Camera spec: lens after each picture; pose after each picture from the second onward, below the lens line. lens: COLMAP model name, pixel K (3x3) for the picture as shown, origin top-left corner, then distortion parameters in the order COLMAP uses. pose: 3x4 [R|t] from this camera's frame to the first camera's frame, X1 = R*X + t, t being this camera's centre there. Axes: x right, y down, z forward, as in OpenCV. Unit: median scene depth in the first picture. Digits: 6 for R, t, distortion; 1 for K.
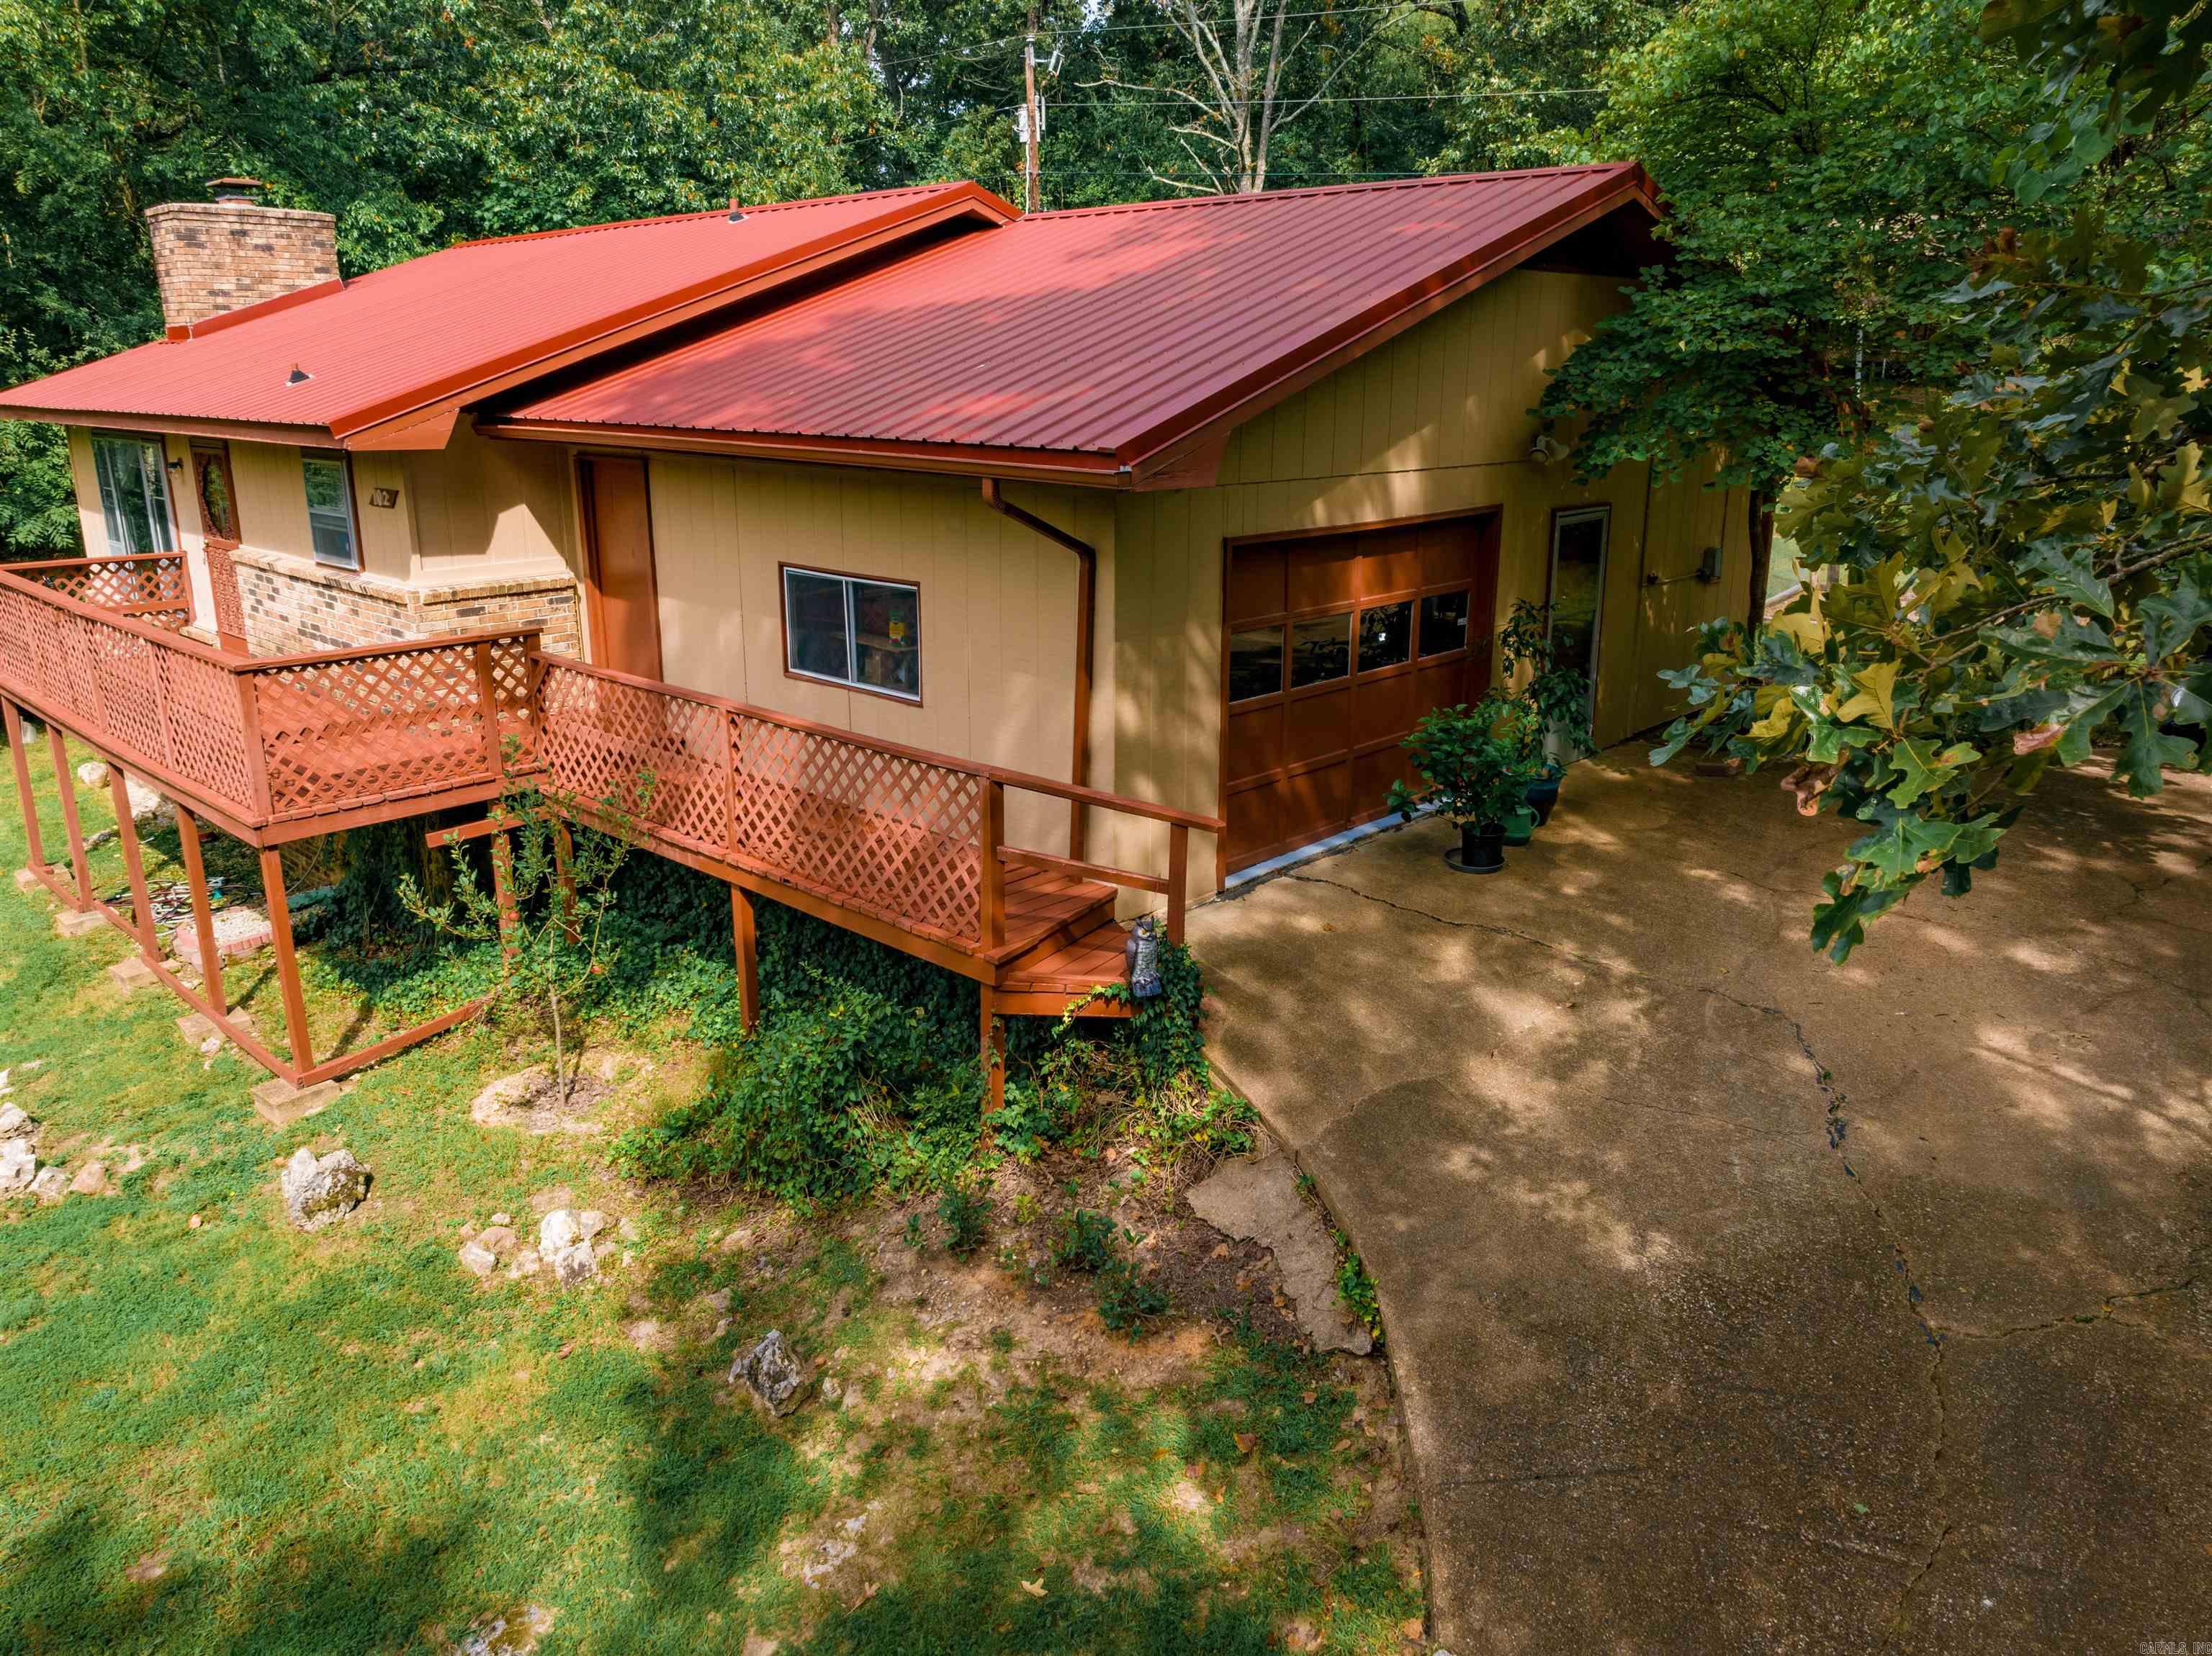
lens RADIAL K [[1552.8, 0, 1107.6], [0, 1552.8, 819.2], [0, 0, 1]] dist [-0.041769, 0.027347]
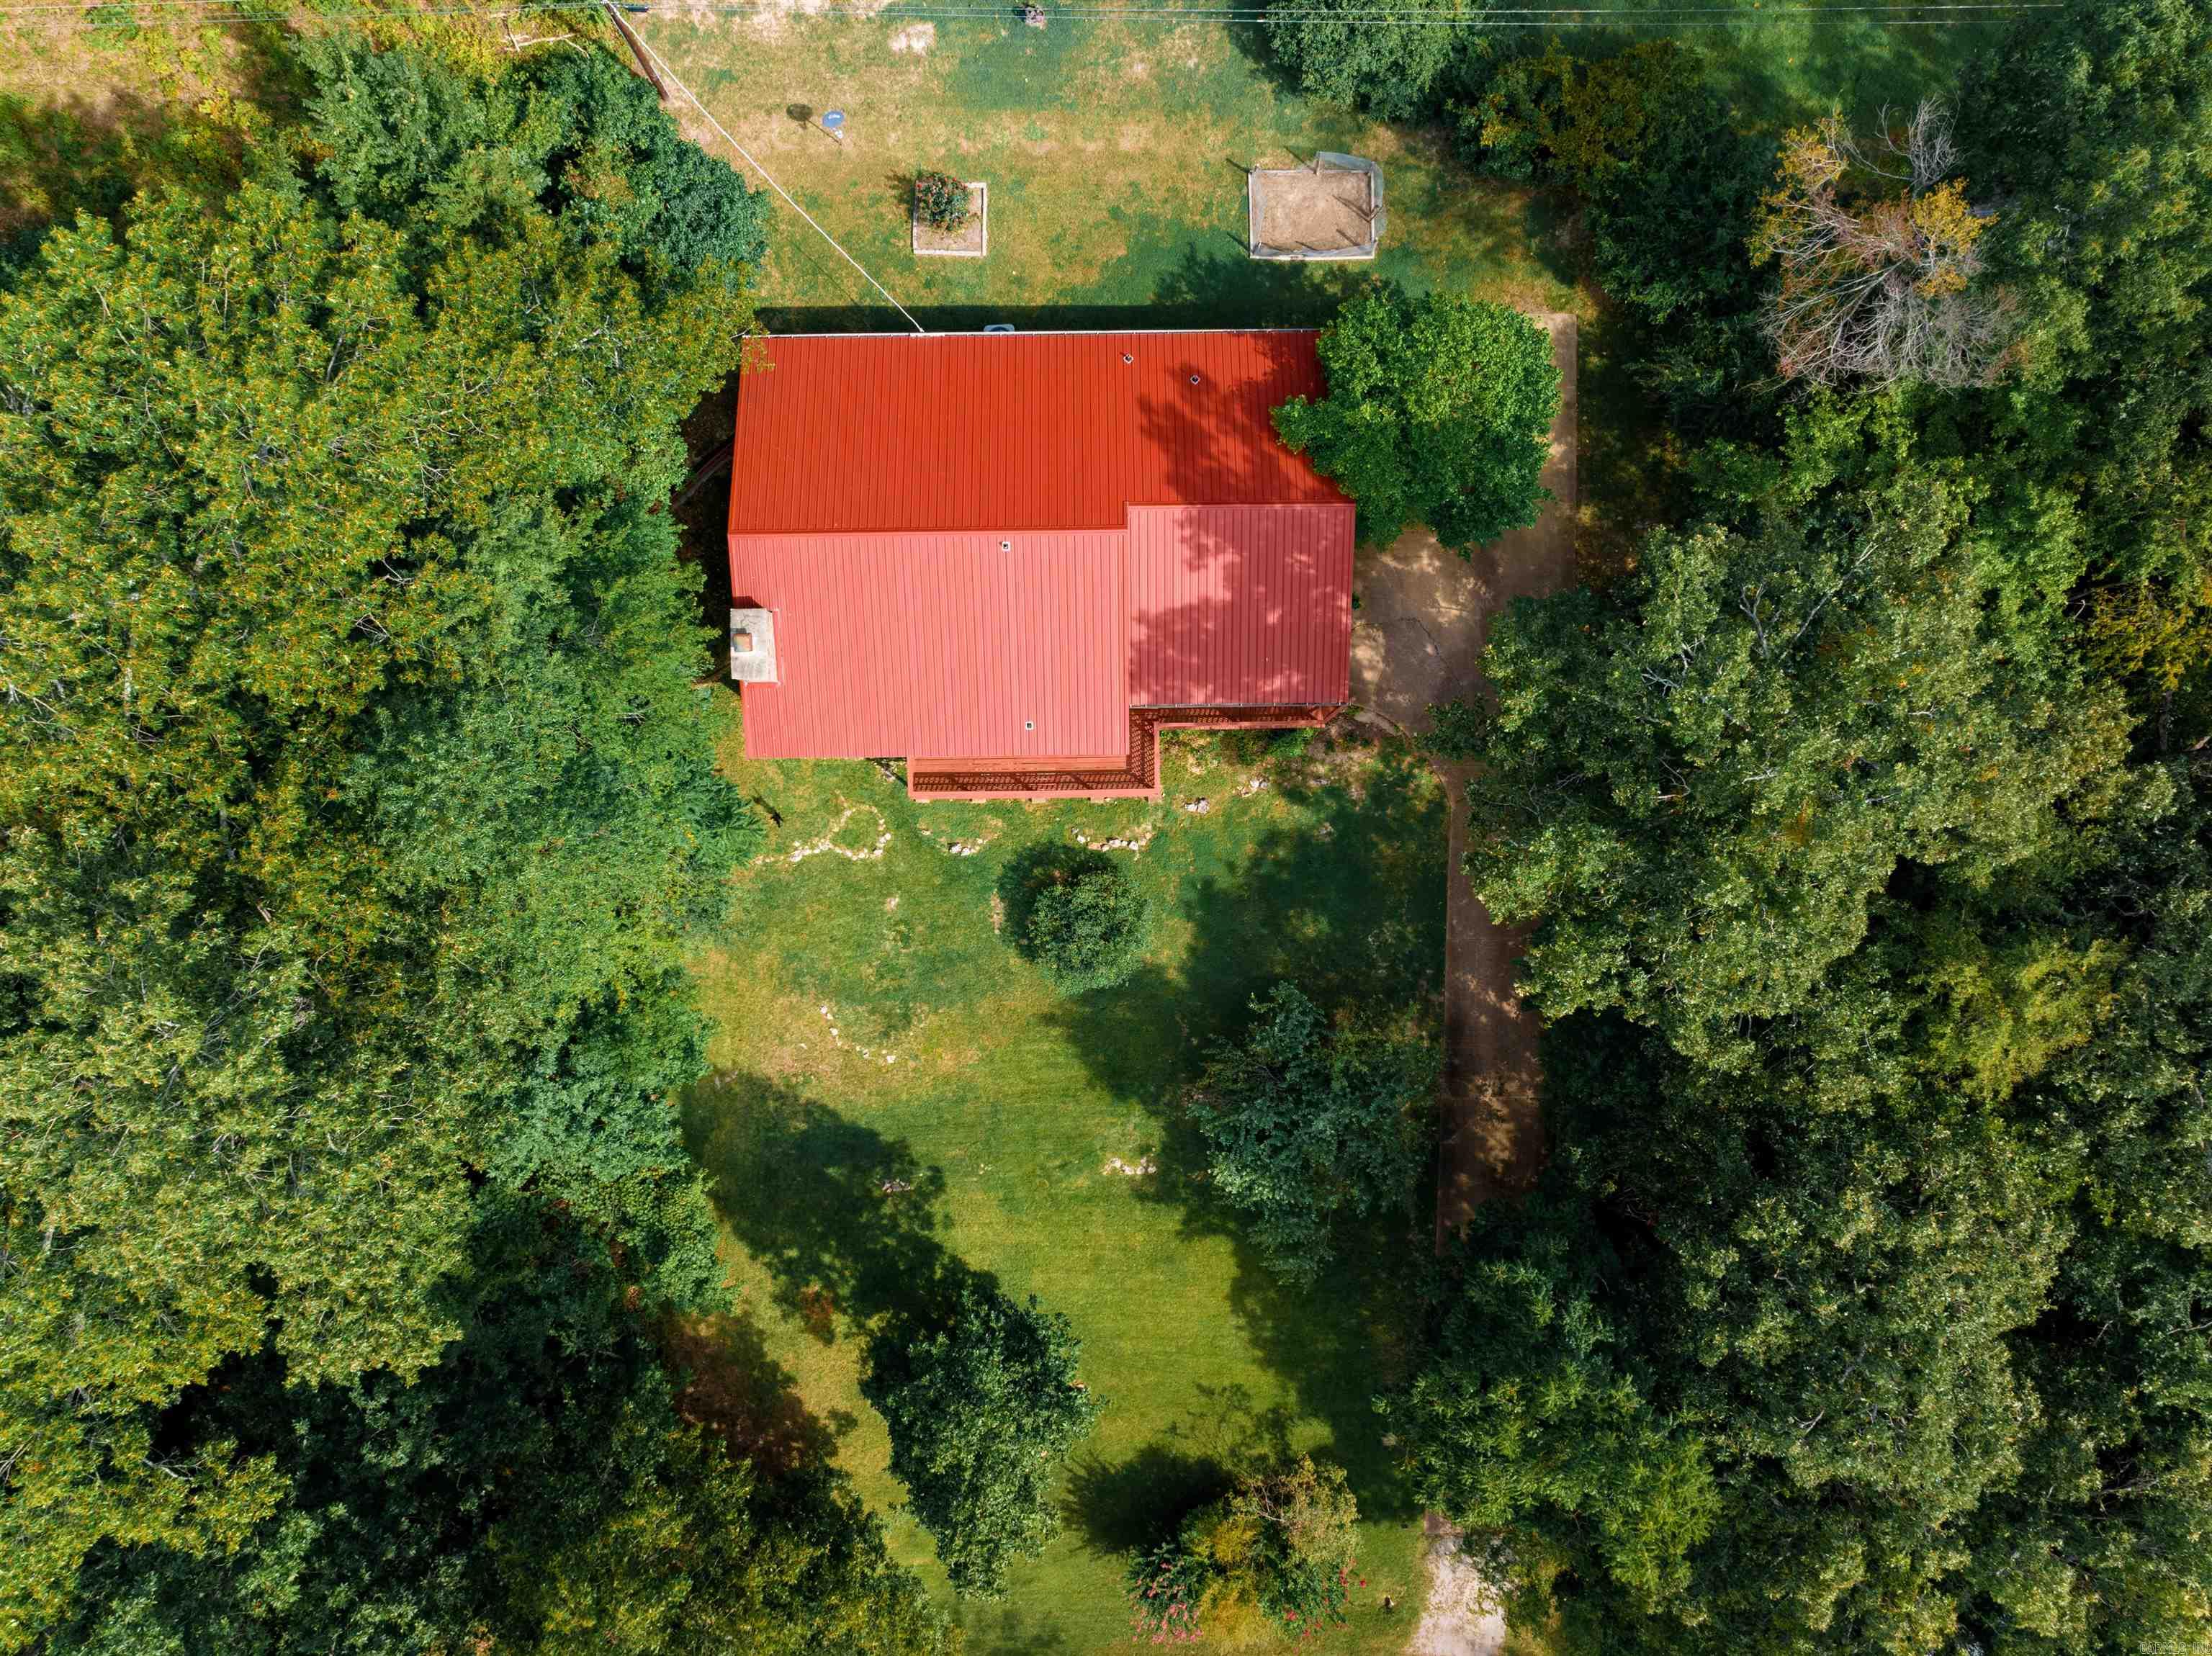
lens RADIAL K [[1552.8, 0, 1108.1], [0, 1552.8, 824.0], [0, 0, 1]] dist [-0.041769, 0.027347]
pose [[0.713098, -0.701064, -0.000772, -0.661068], [0.200988, 0.203383, 0.958248, -4.070836], [-0.671636, -0.683480, 0.285937, -0.259369]]
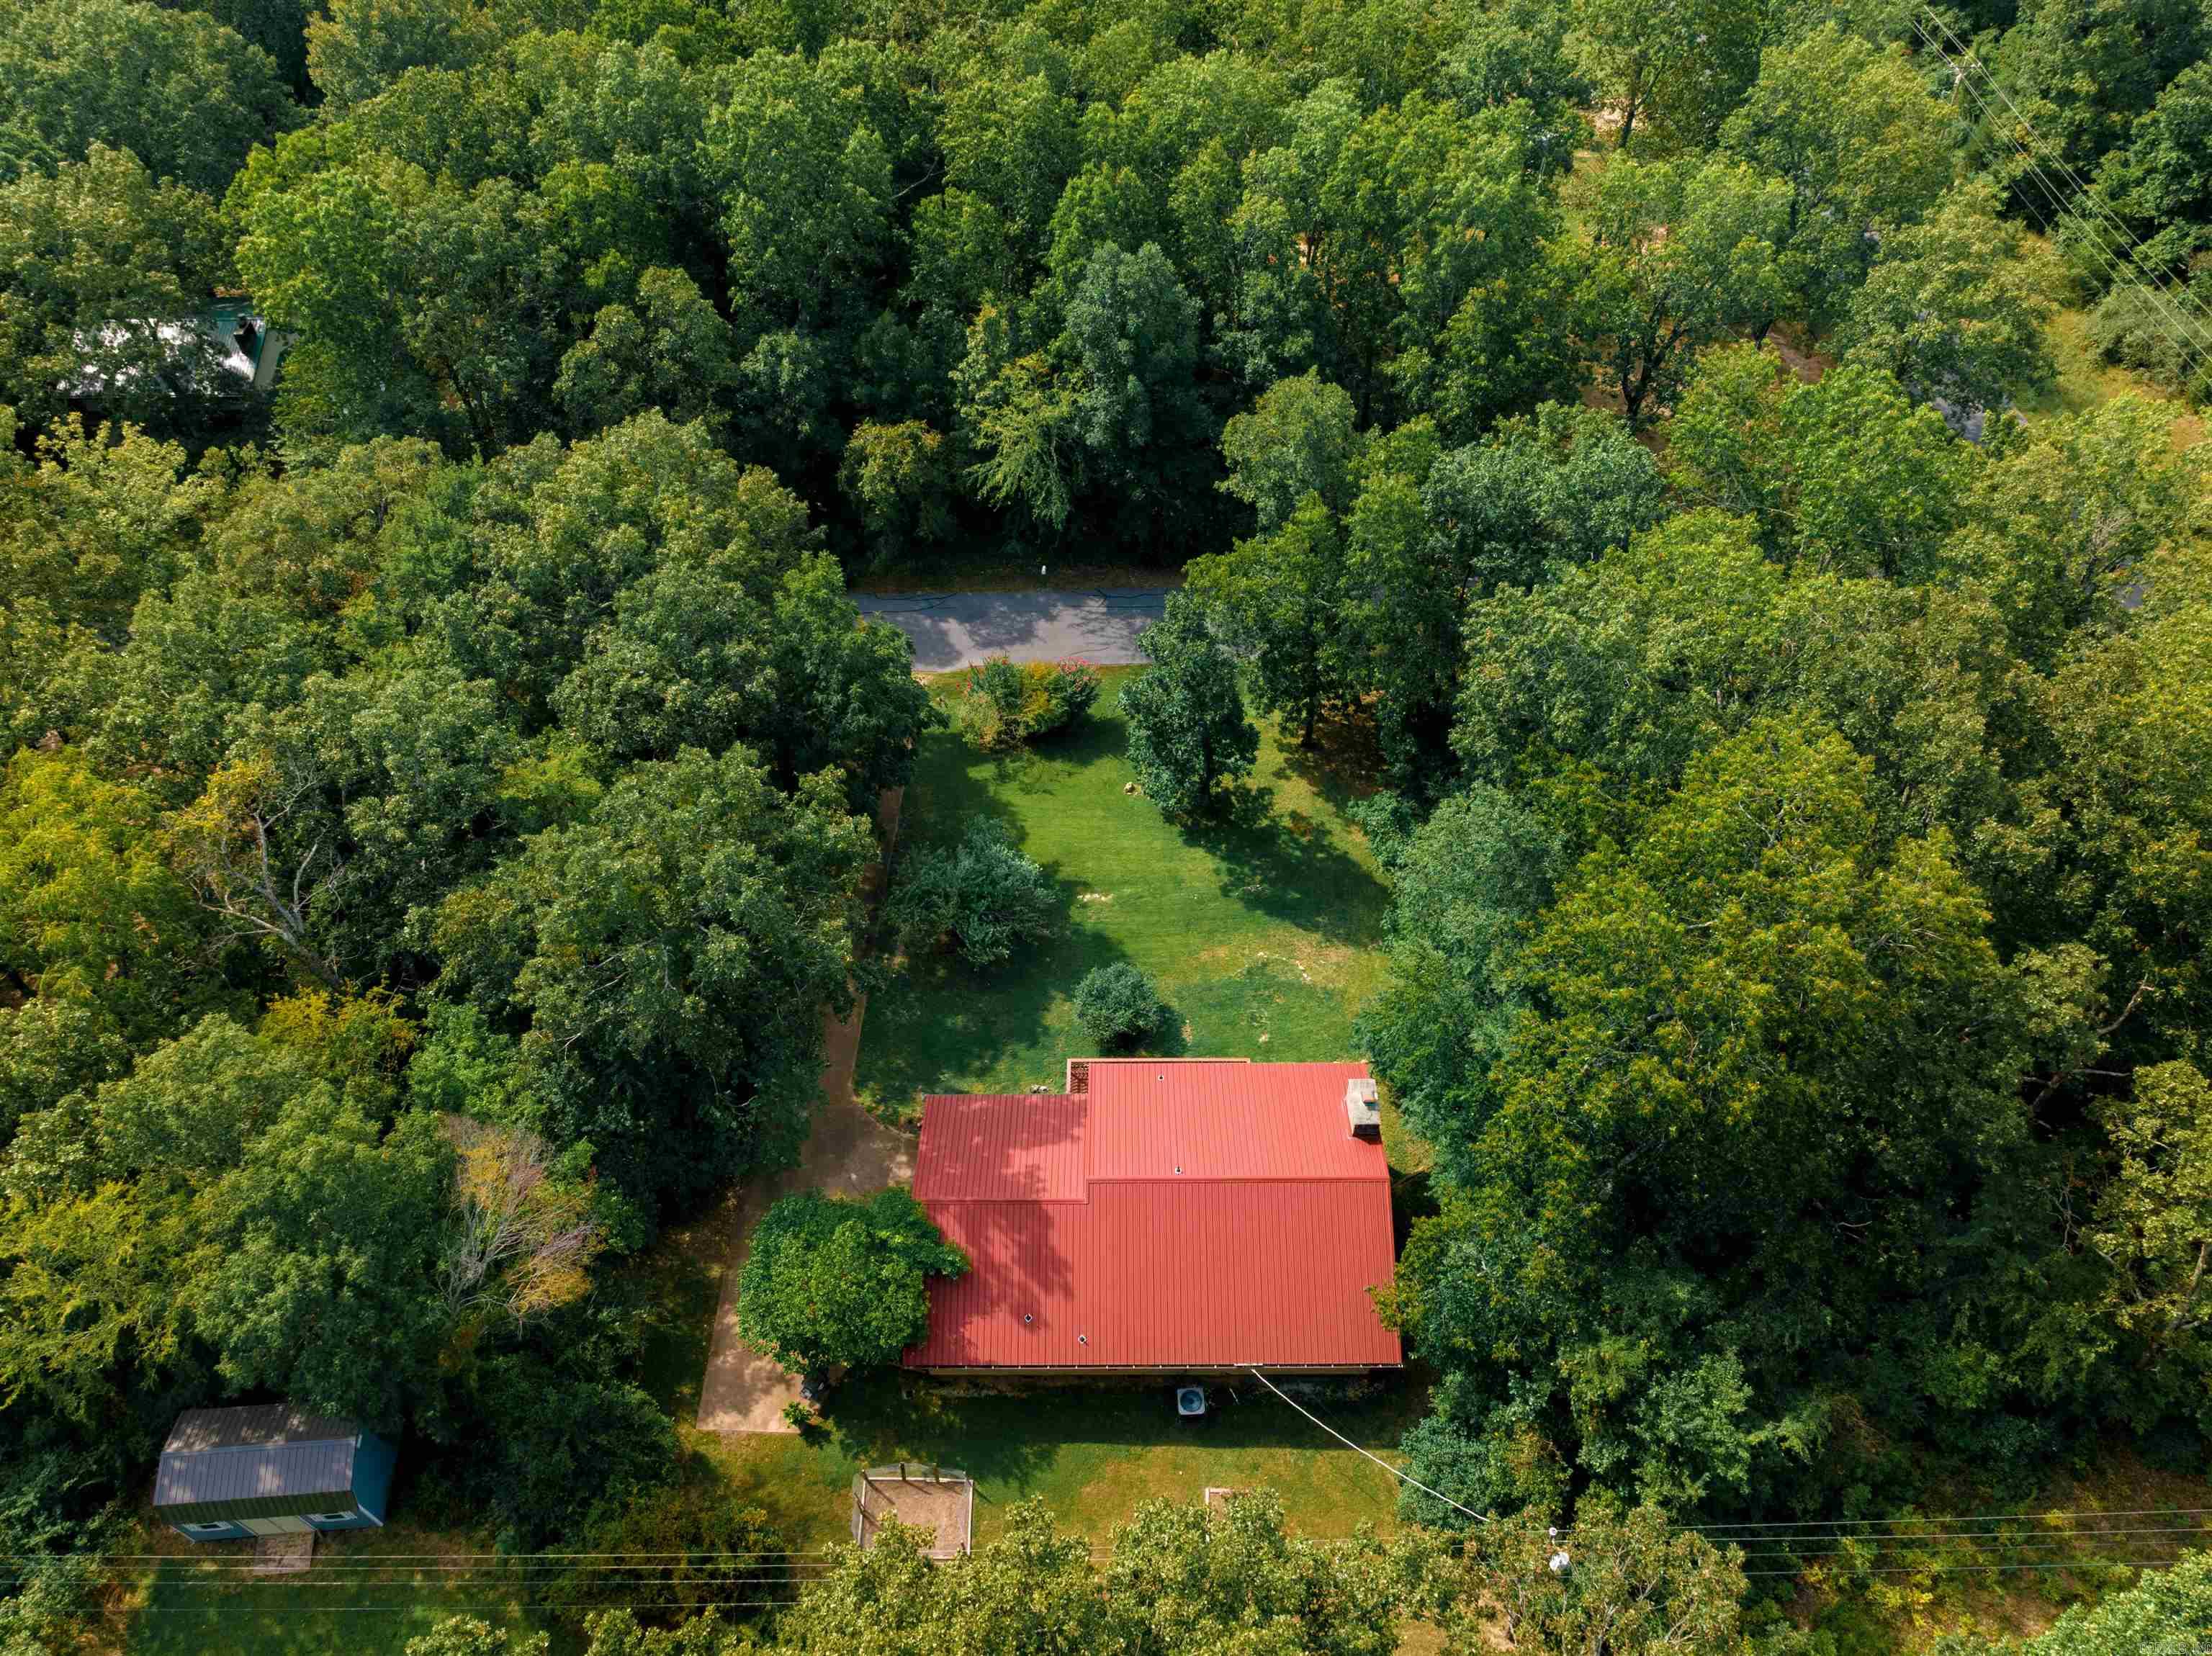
lens RADIAL K [[1552.8, 0, 1118.4], [0, 1552.8, 823.6], [0, 0, 1]] dist [-0.041769, 0.027347]
pose [[-0.720717, 0.532729, -0.443583, 1.422779], [-0.197590, 0.455473, 0.868045, -5.478876], [0.664473, 0.713263, -0.223005, 1.673508]]
